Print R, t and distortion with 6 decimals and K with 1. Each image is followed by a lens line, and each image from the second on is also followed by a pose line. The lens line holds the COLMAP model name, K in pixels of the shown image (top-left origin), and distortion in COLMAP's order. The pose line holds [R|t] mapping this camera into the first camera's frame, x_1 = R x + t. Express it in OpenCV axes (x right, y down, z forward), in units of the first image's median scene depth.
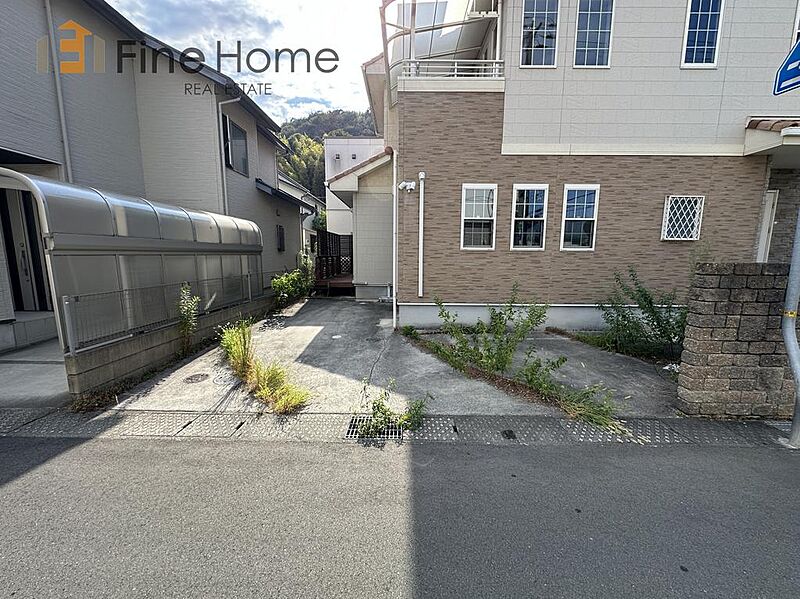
lens RADIAL K [[320.5, 0, 400.5], [0, 320.5, 299.3], [0, 0, 1]] dist [-0.003195, 0.000672]
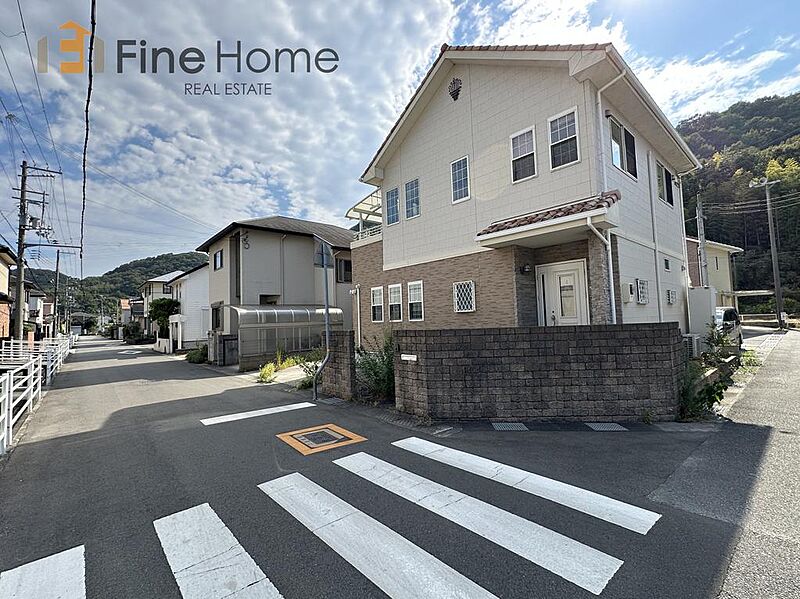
lens RADIAL K [[365.8, 0, 400.0], [0, 365.8, 299.5], [0, 0, 1]] dist [-0.002094, -0.000310]
pose [[0.671830, -0.071007, -0.737294, 1.905704], [-0.064975, 0.985908, -0.154157, 0.029941], [0.737850, 0.151473, 0.657749, -0.289627]]
